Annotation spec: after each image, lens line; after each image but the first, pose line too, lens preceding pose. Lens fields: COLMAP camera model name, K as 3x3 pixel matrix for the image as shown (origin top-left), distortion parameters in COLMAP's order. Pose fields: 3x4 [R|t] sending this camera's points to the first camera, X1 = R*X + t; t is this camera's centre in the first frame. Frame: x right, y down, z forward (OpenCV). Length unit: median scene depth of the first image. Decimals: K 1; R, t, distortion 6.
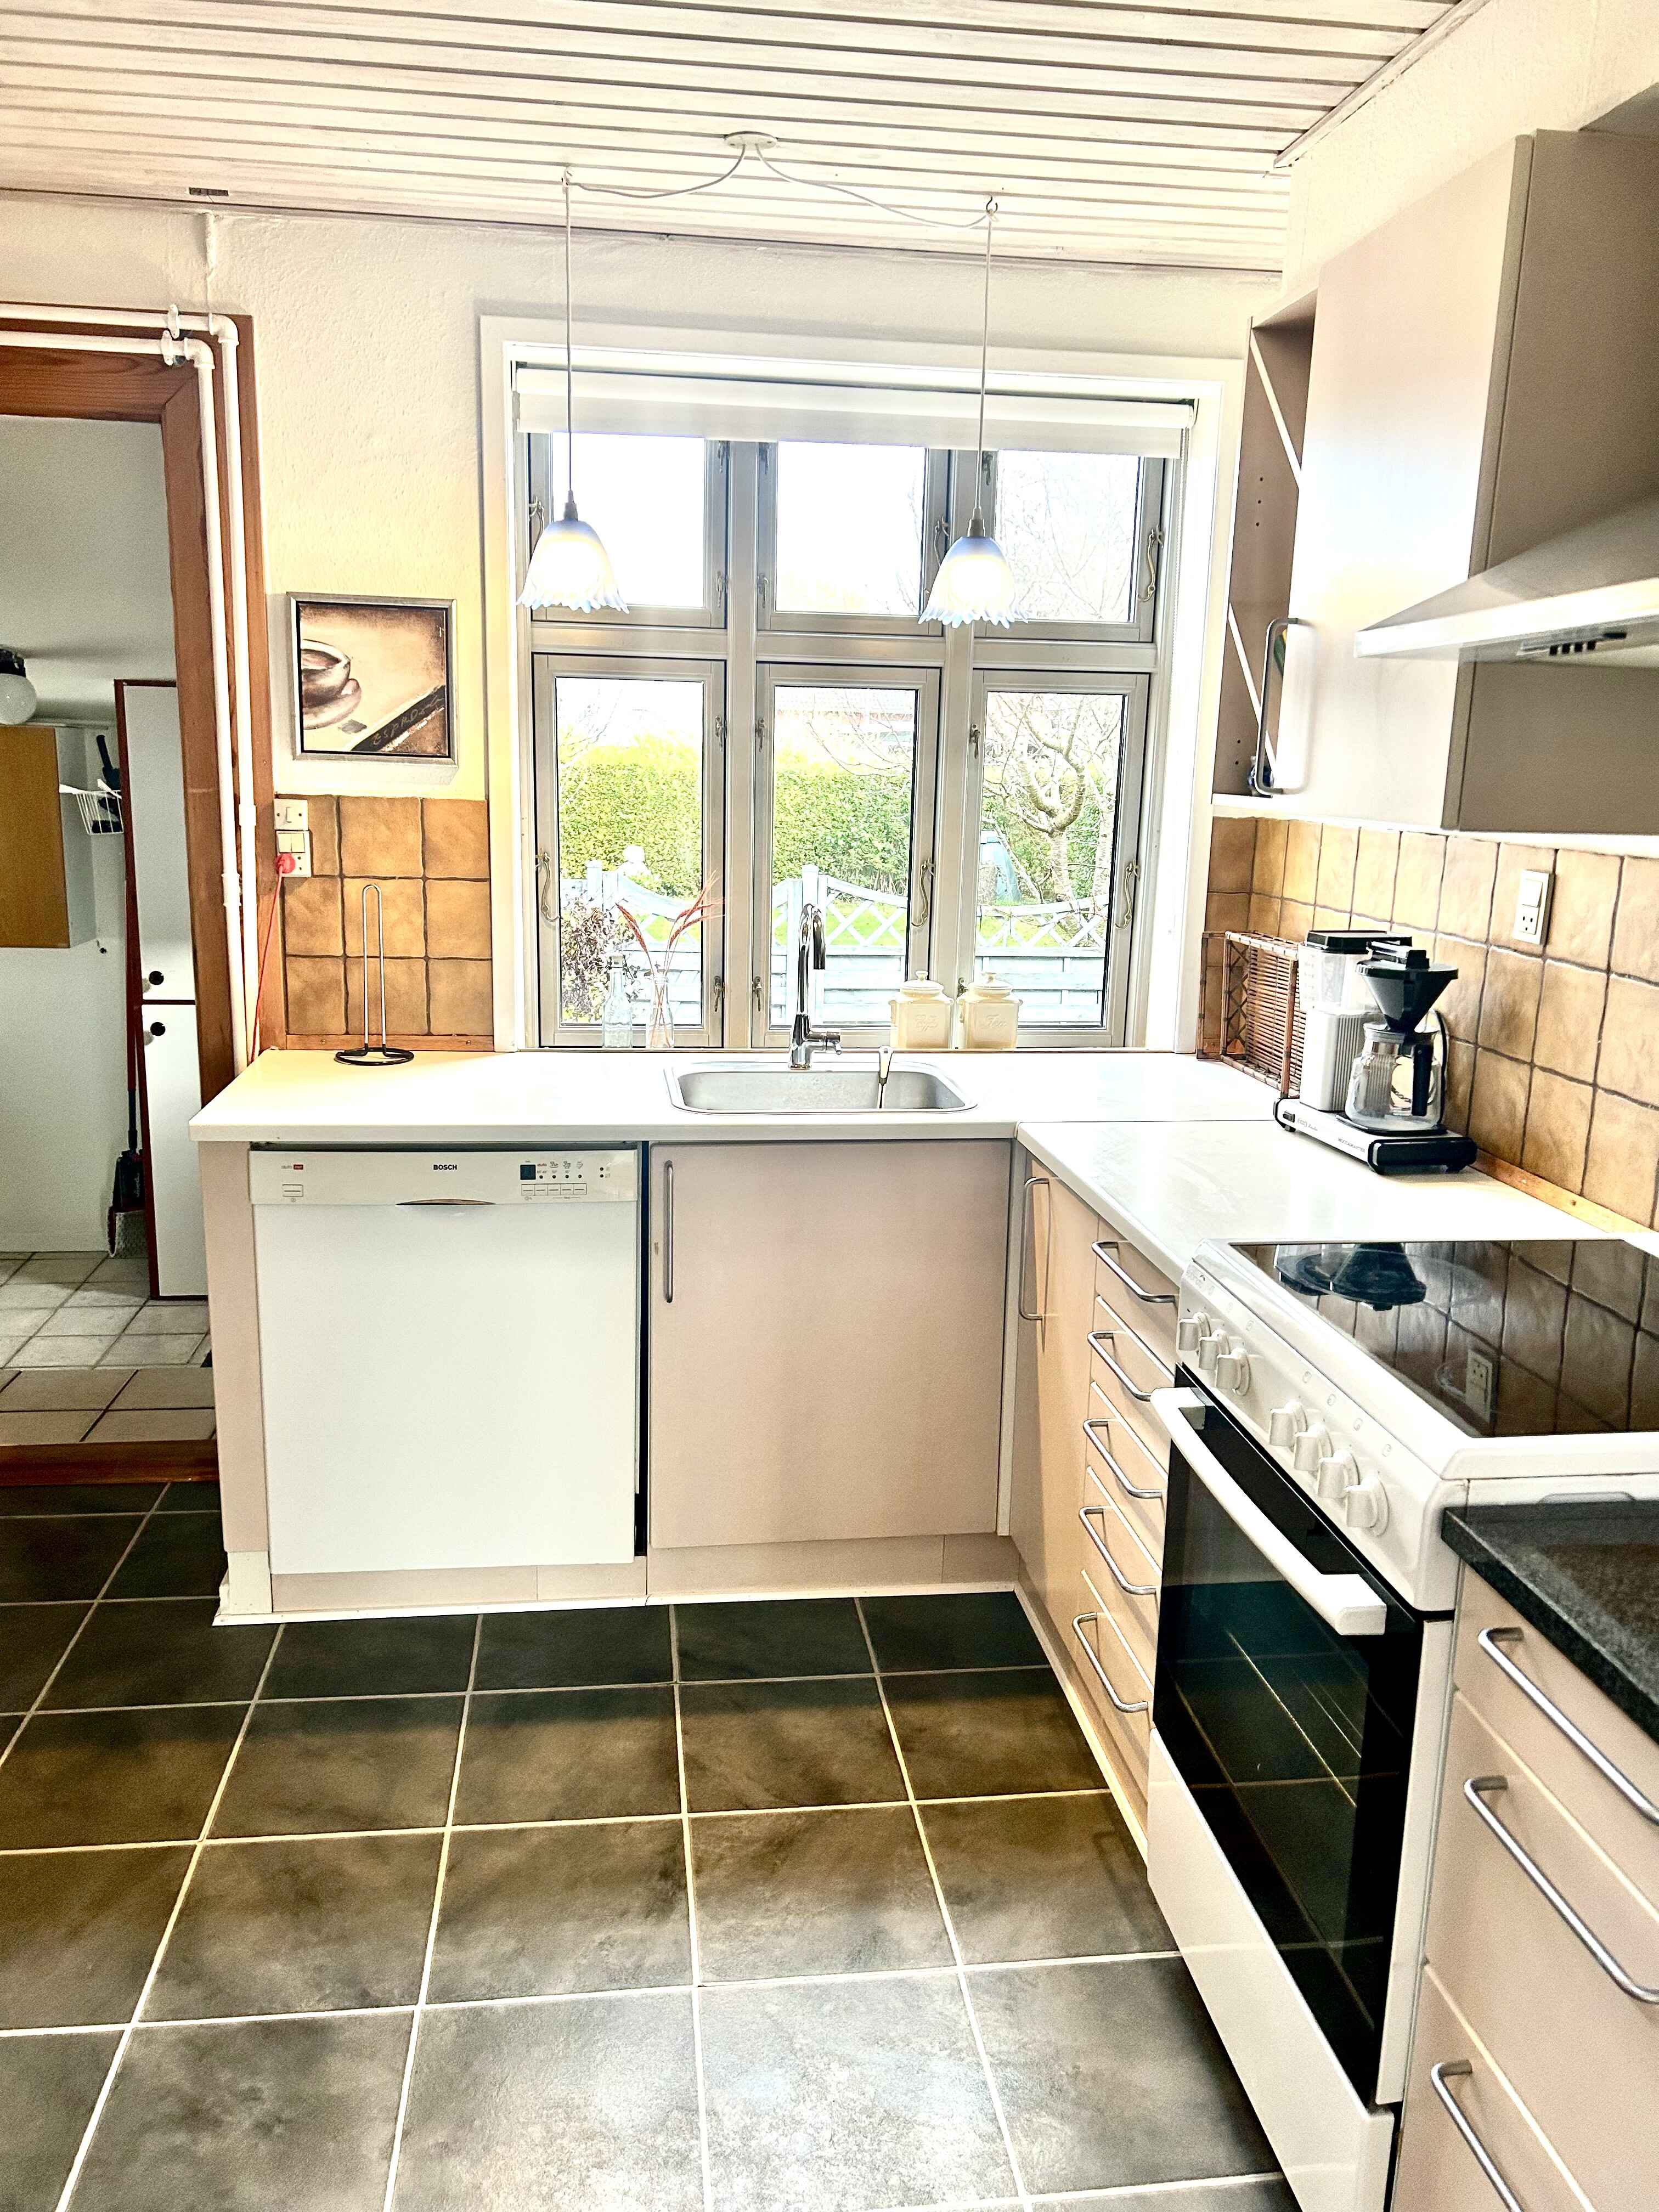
lens RADIAL K [[1673.2, 0, 816.5], [0, 1673.2, 1101.6], [0, 0, 1]] dist [0.070385, -0.081812]
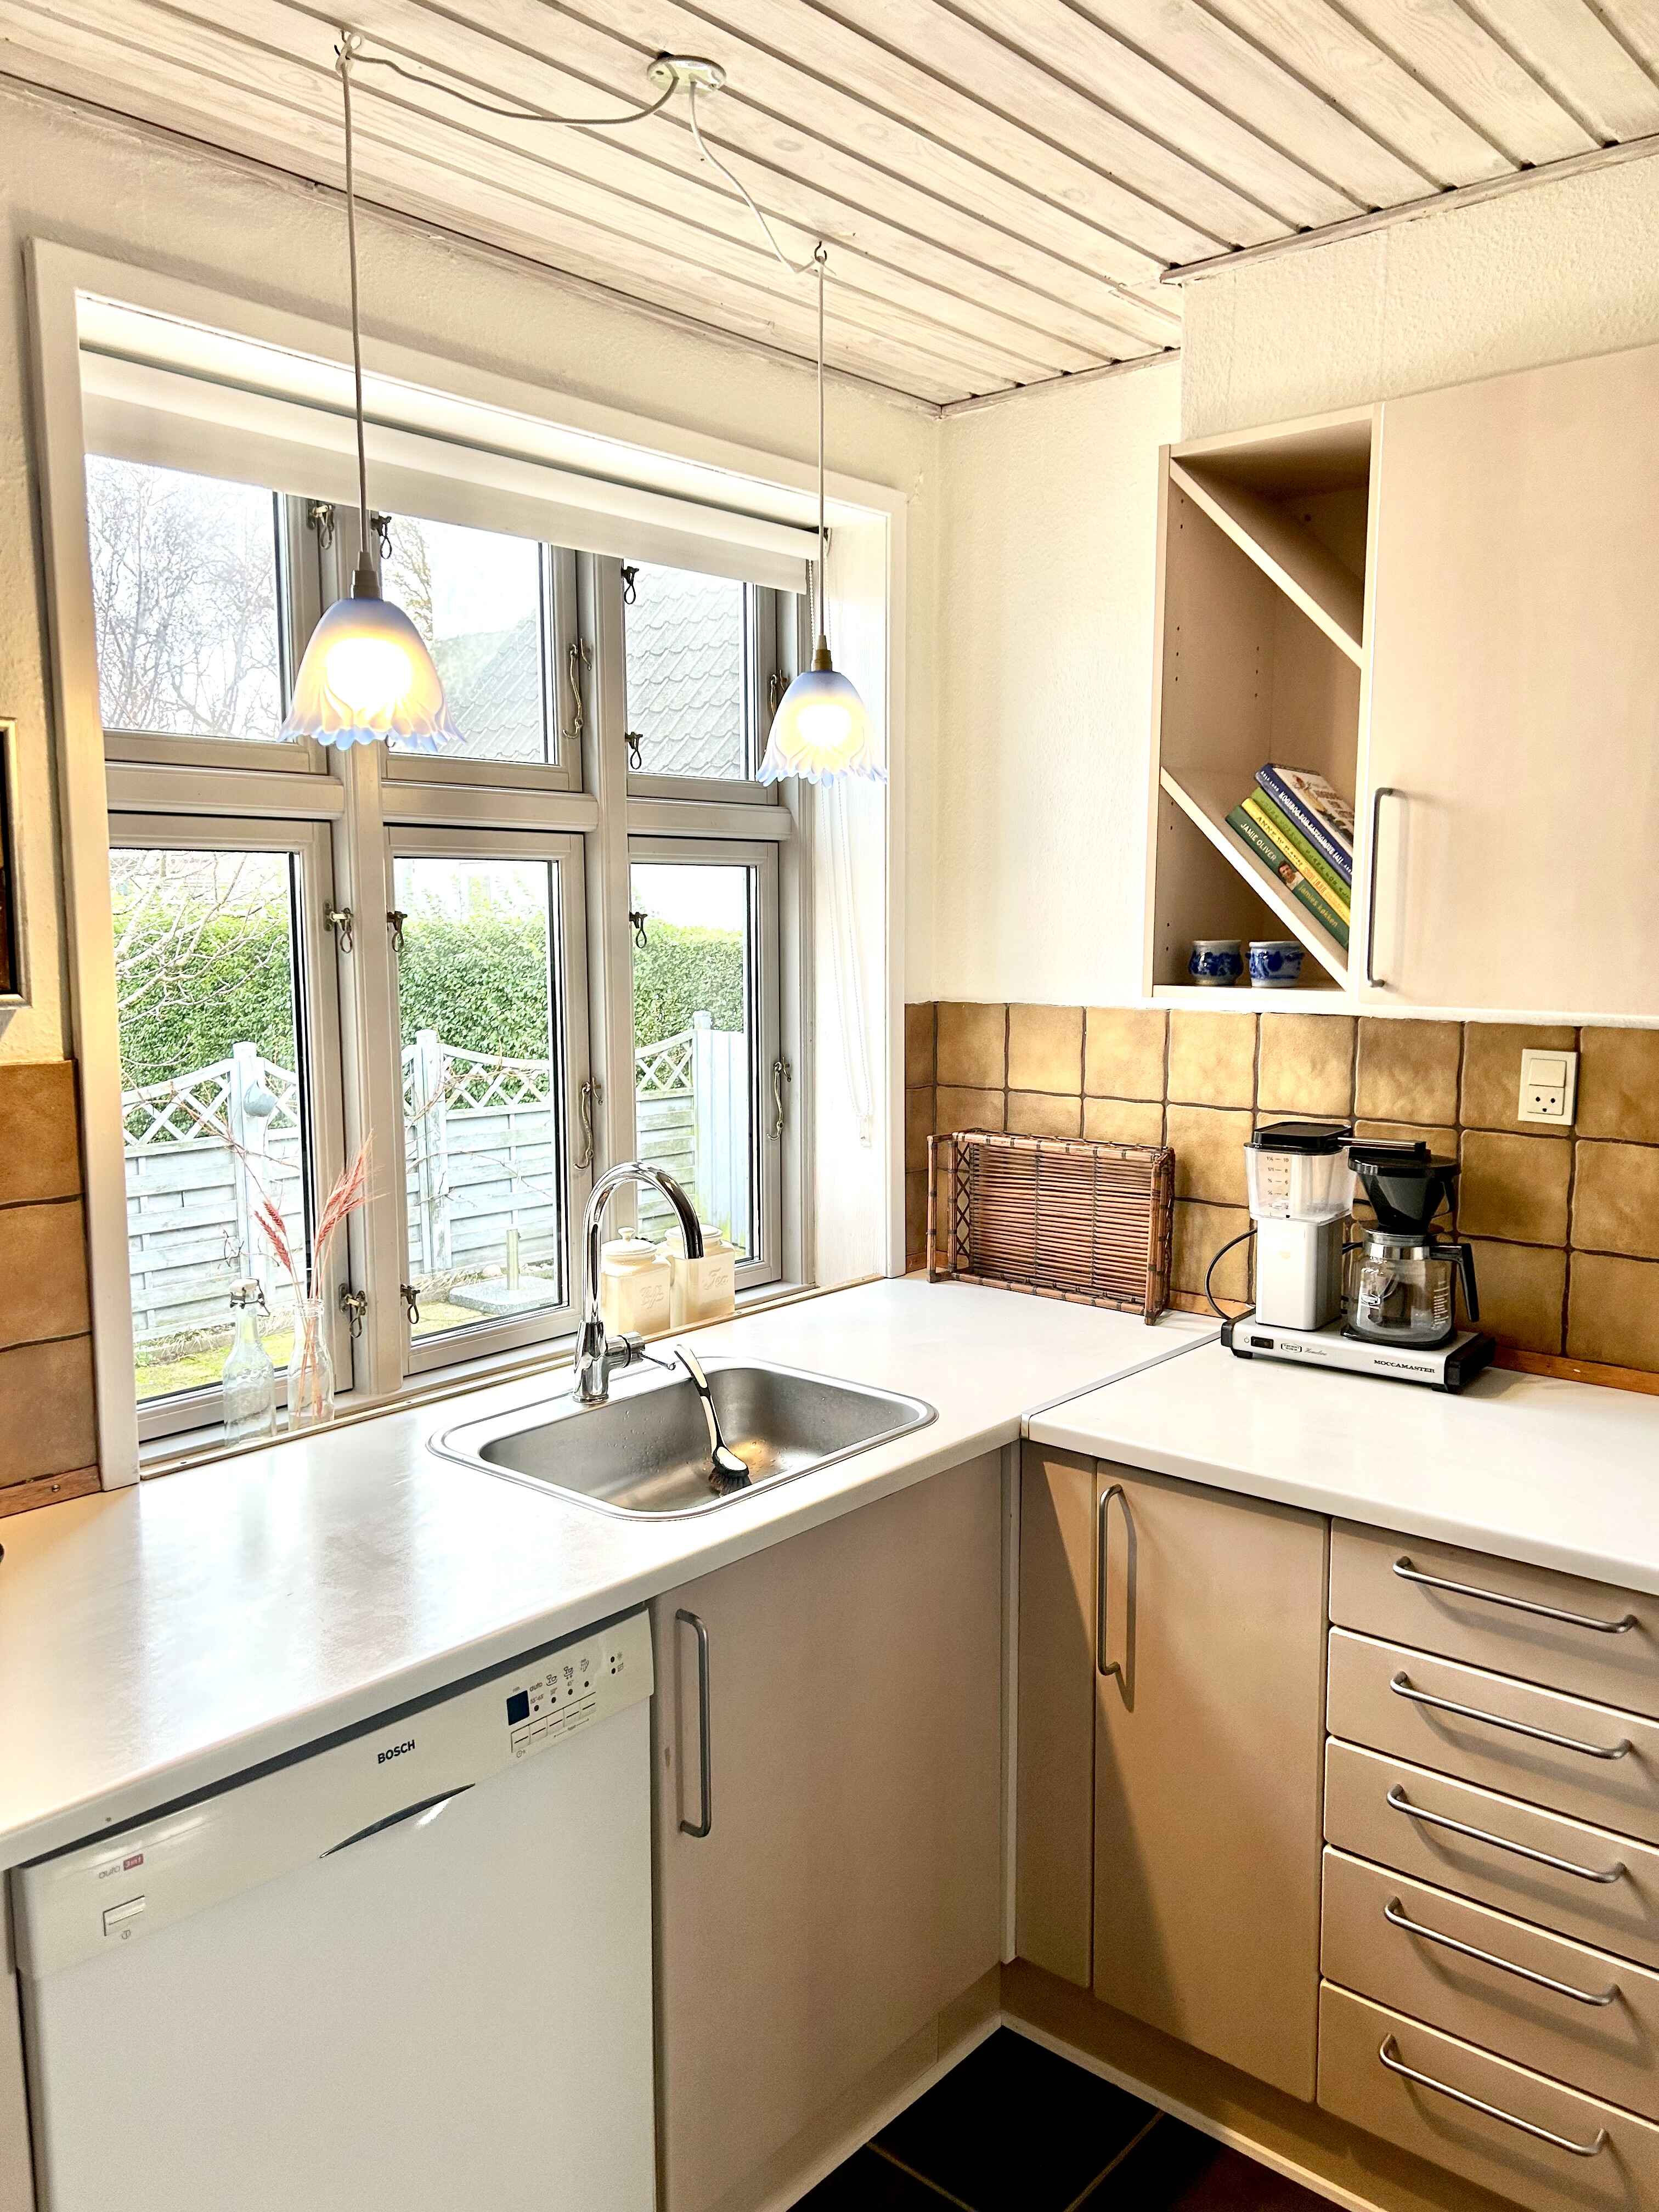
lens RADIAL K [[1673.2, 0, 816.5], [0, 1673.2, 1101.6], [0, 0, 1]] dist [0.070385, -0.081812]
pose [[0.754632, -0.106540, 0.647441, -0.417182], [0.155900, 0.987586, -0.019198, -0.126717], [-0.637358, 0.115424, 0.761874, 0.438462]]
